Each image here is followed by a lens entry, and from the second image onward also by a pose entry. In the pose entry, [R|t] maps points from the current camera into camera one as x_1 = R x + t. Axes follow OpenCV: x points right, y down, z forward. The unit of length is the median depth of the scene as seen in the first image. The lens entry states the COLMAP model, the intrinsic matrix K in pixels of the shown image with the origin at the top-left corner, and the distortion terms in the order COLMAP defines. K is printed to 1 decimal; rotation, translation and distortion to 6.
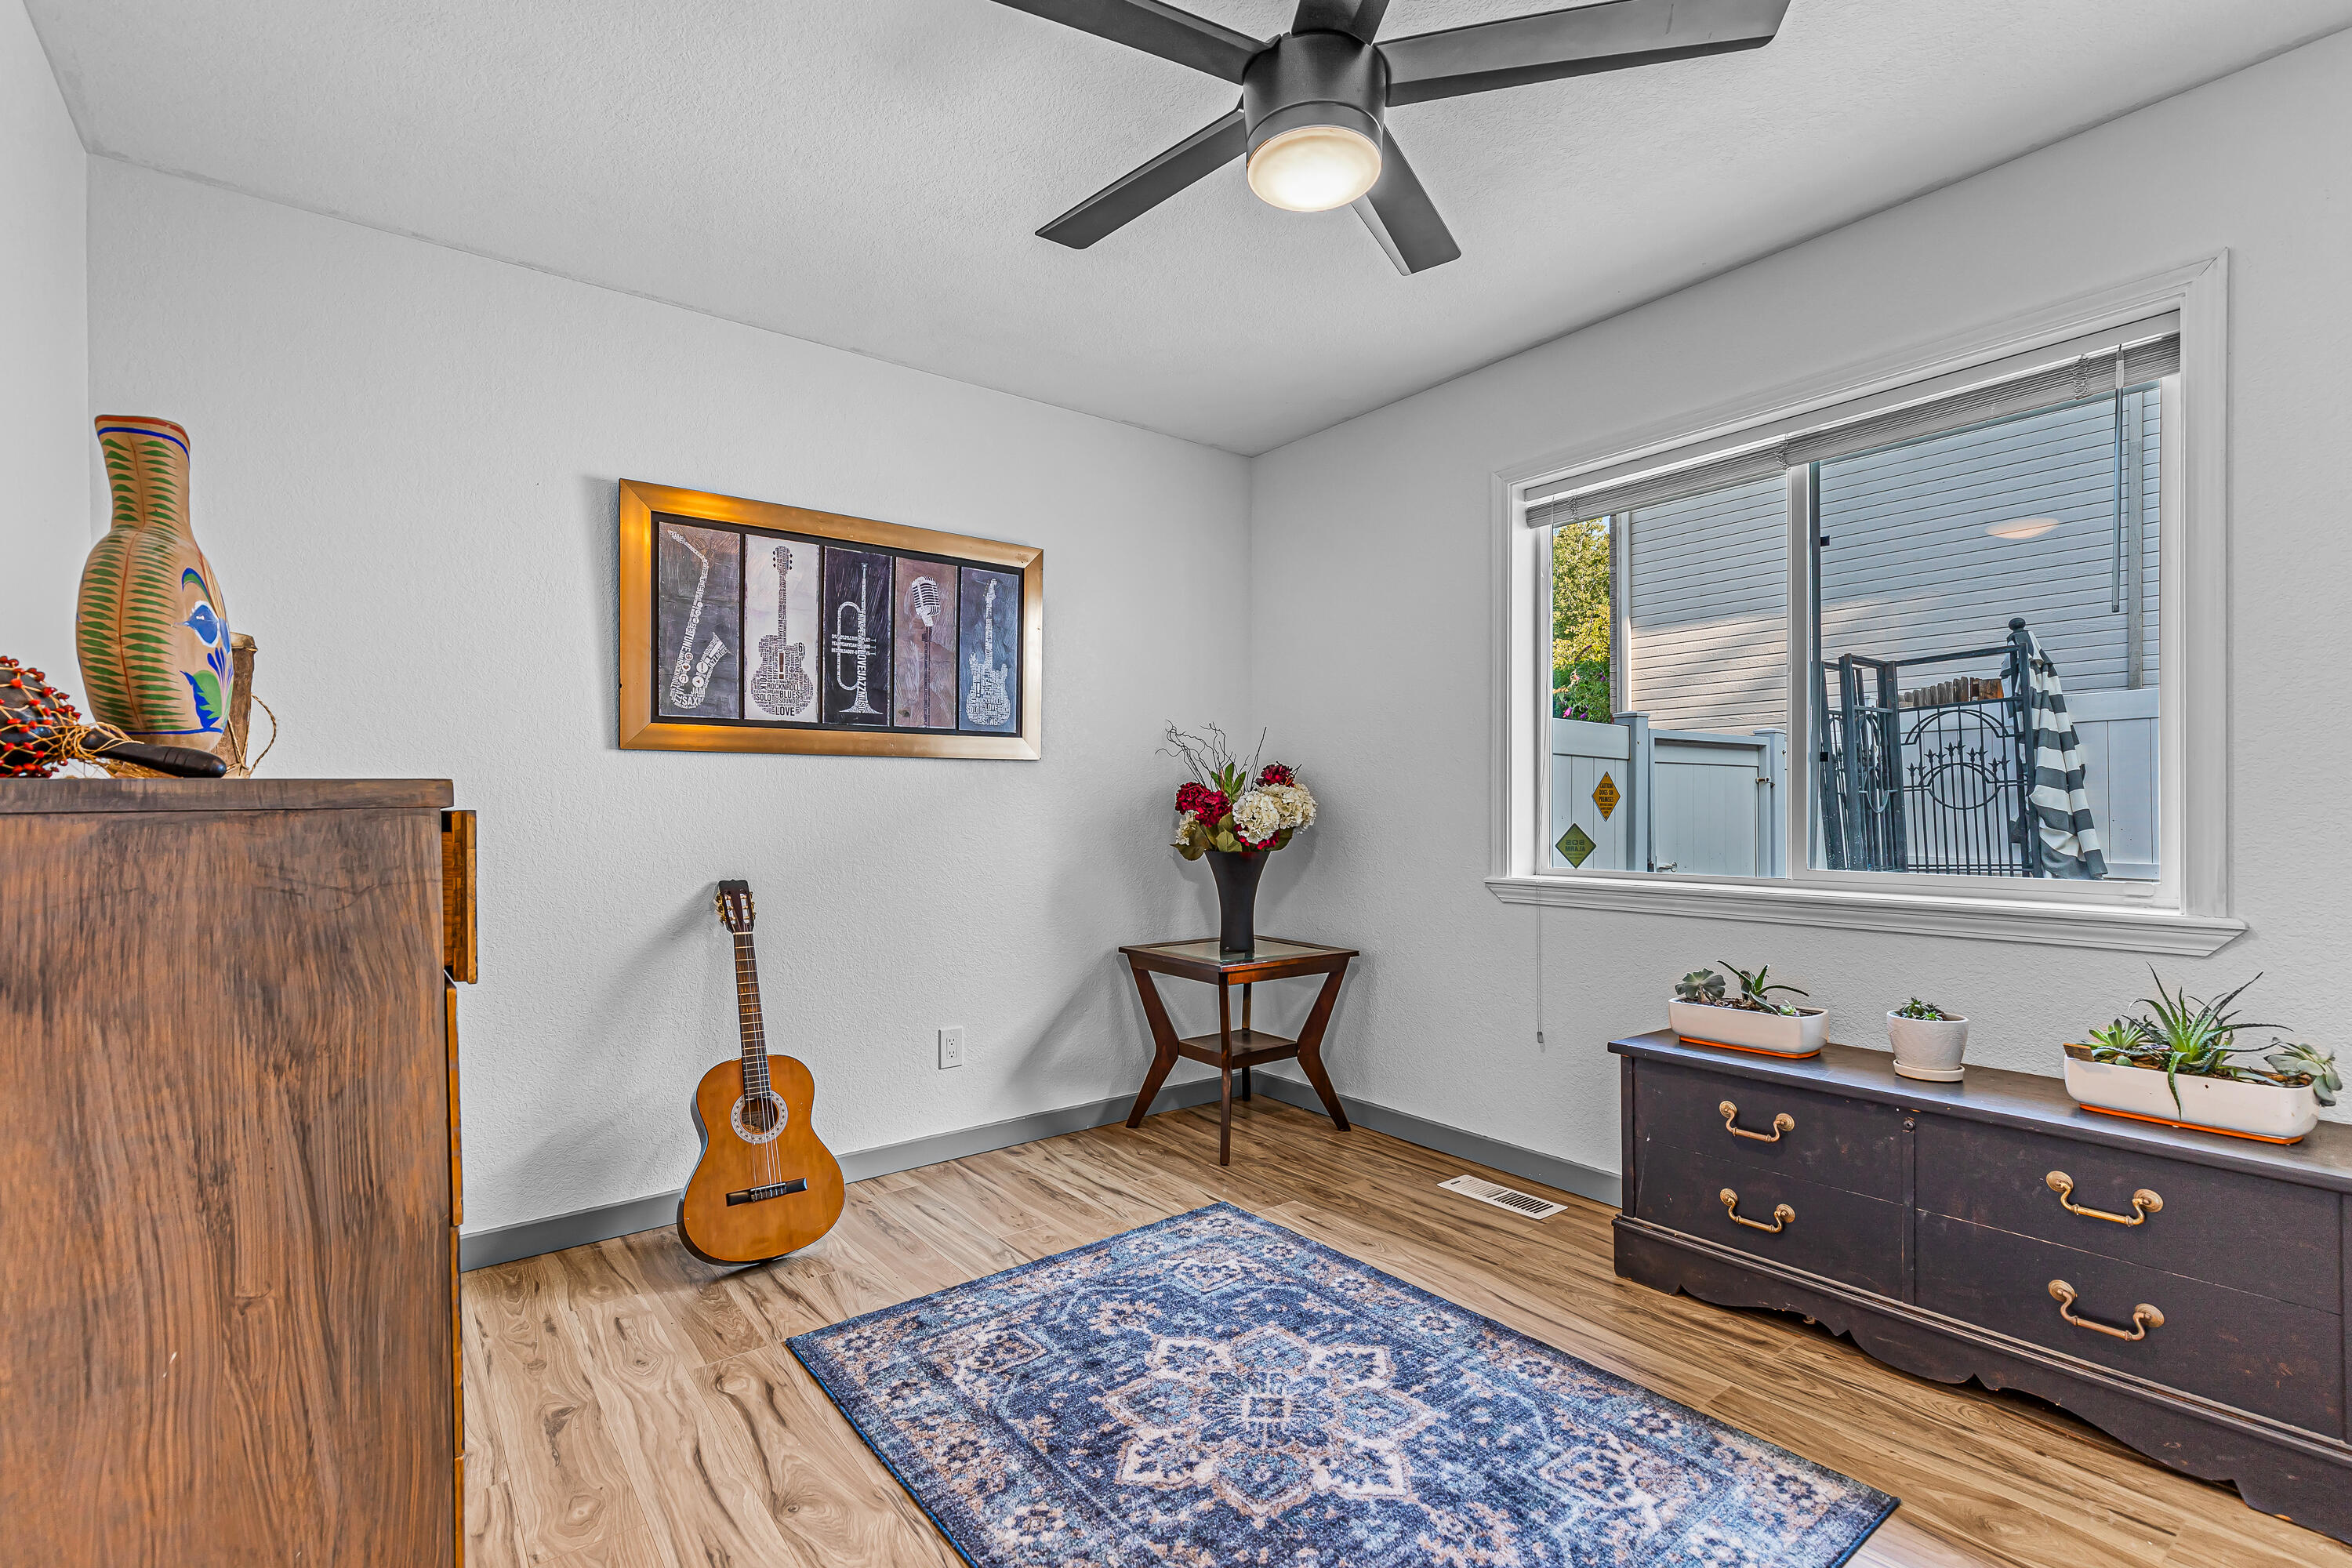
lens RADIAL K [[1088.8, 0, 1203.7], [0, 1088.8, 806.3], [0, 0, 1]] dist [0.010121, -0.000454]
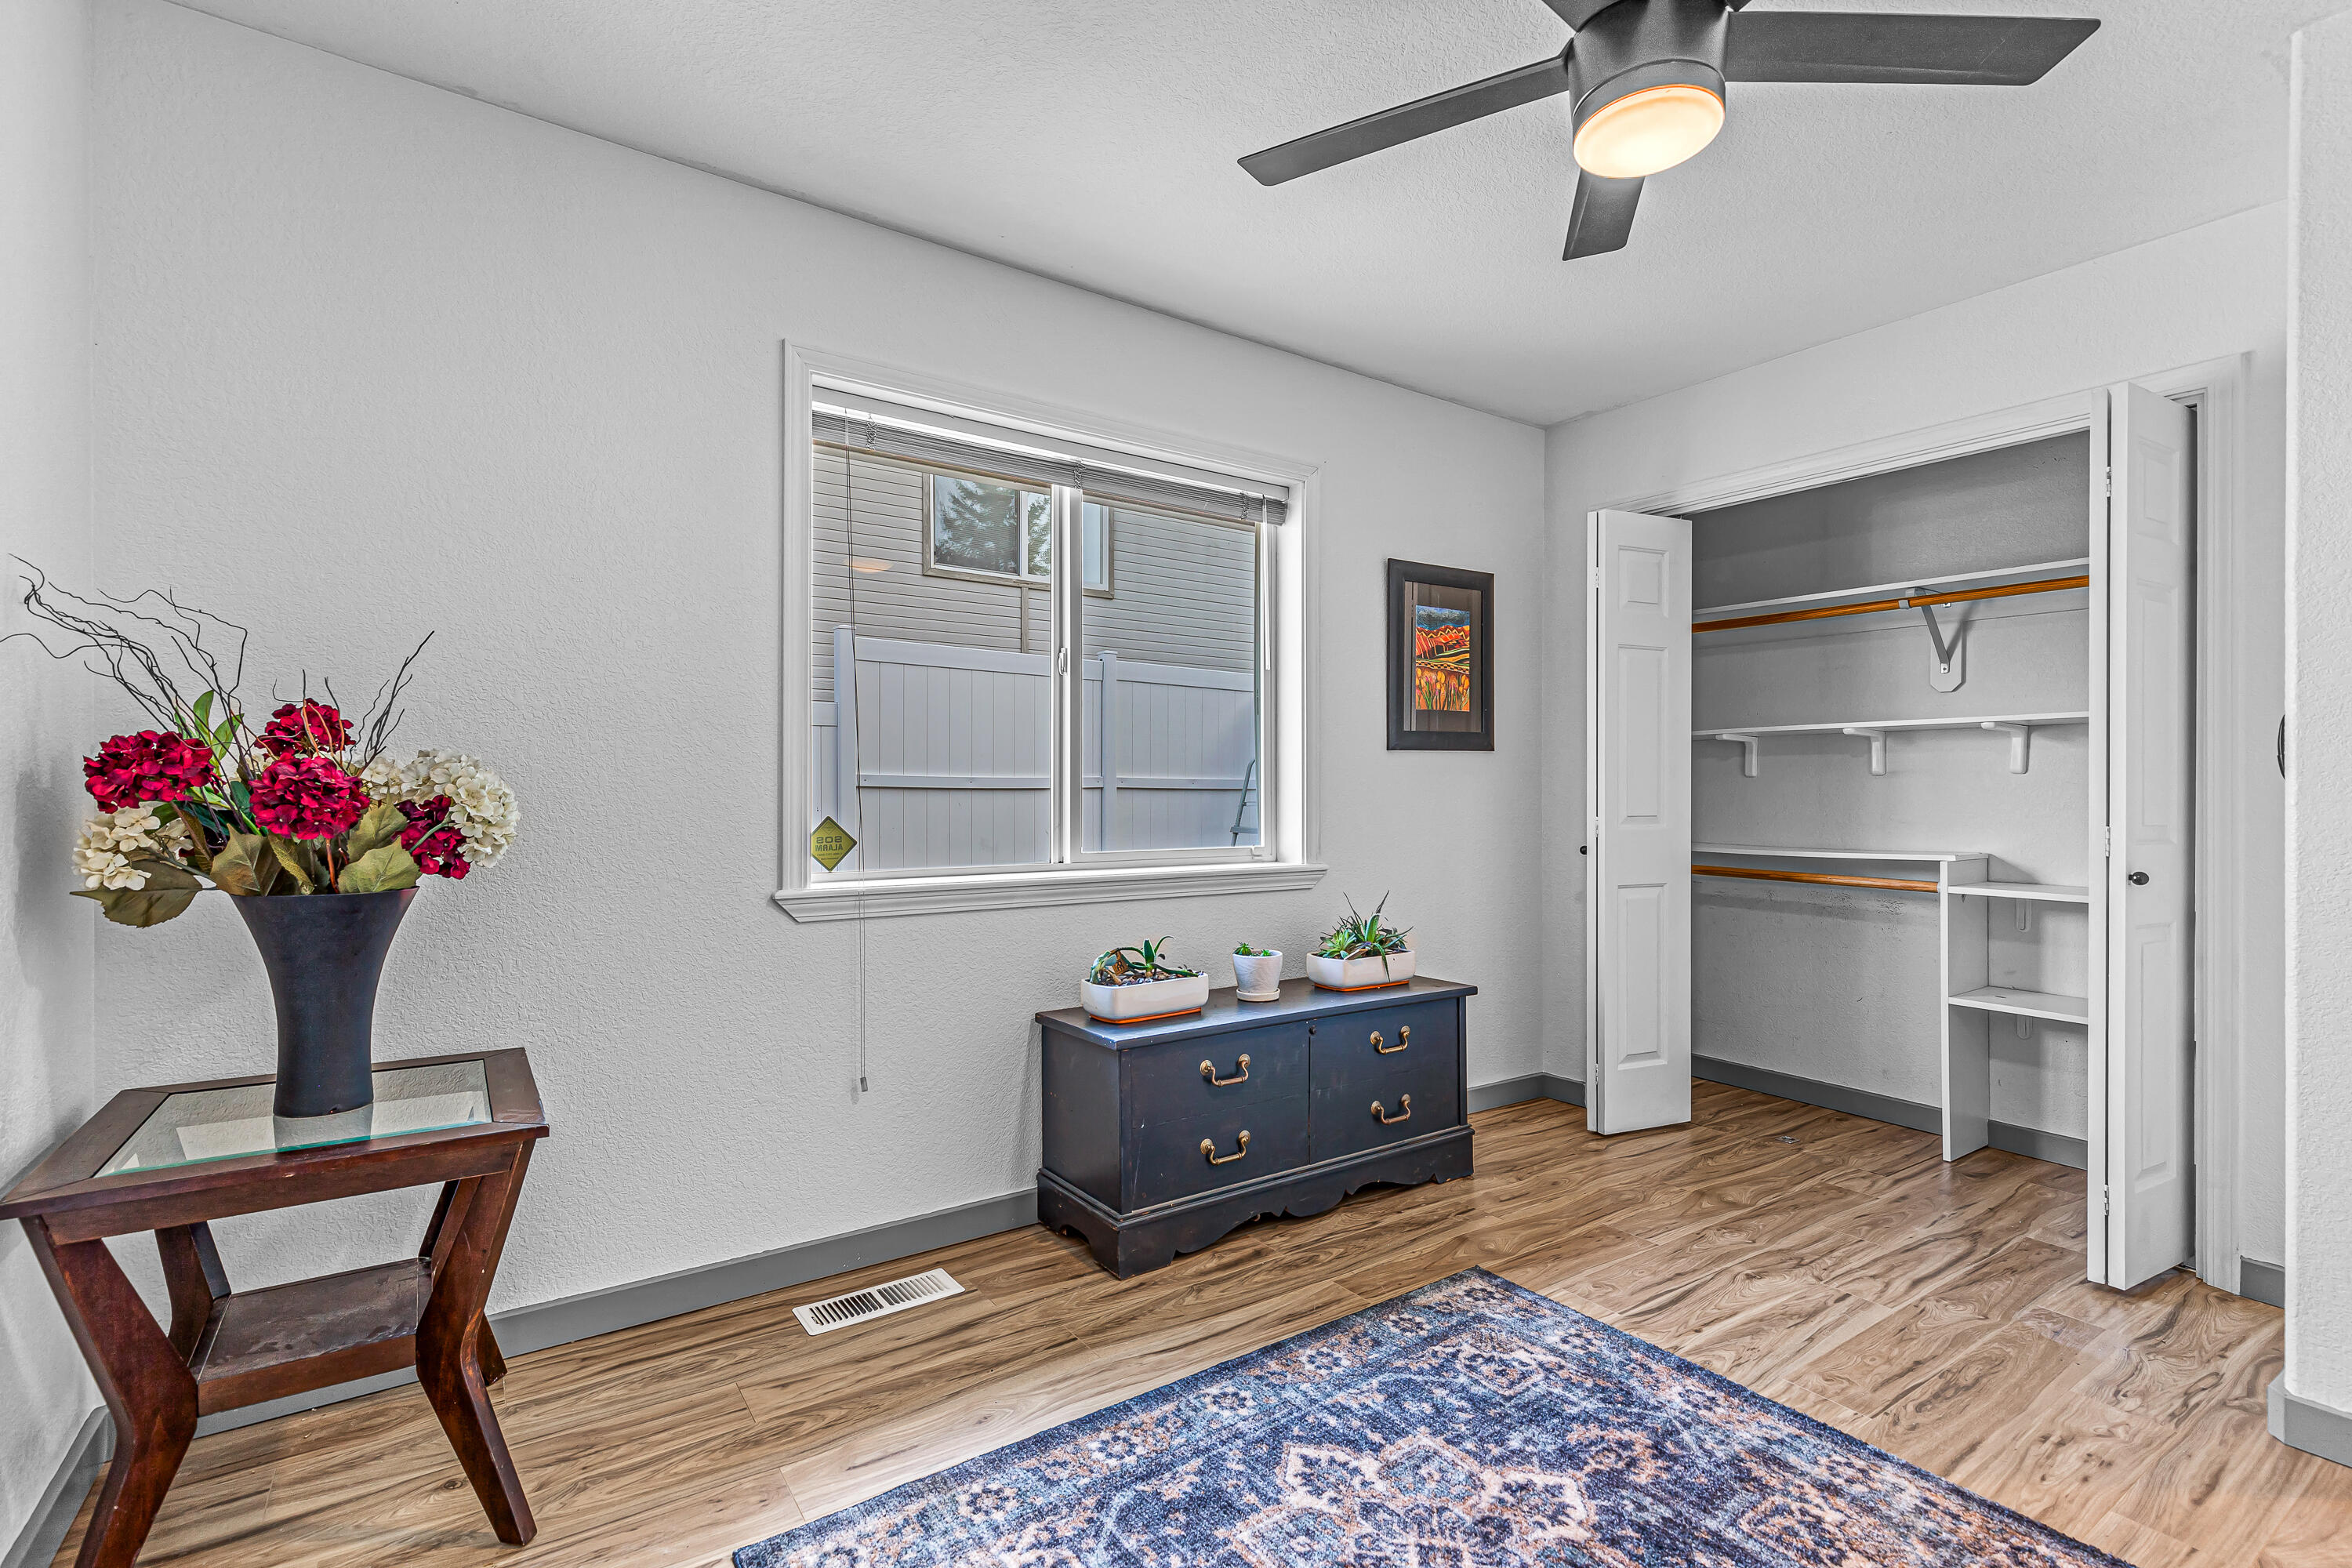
lens RADIAL K [[1070.0, 0, 1180.9], [0, 1070.0, 782.0], [0, 0, 1]] dist [0.013817, -0.000298]
pose [[0.064243, 0.015991, 0.997806, -0.616883], [-0.001819, 0.999872, -0.015907, 0.003695], [-0.997933, -0.000793, 0.064264, 0.954242]]
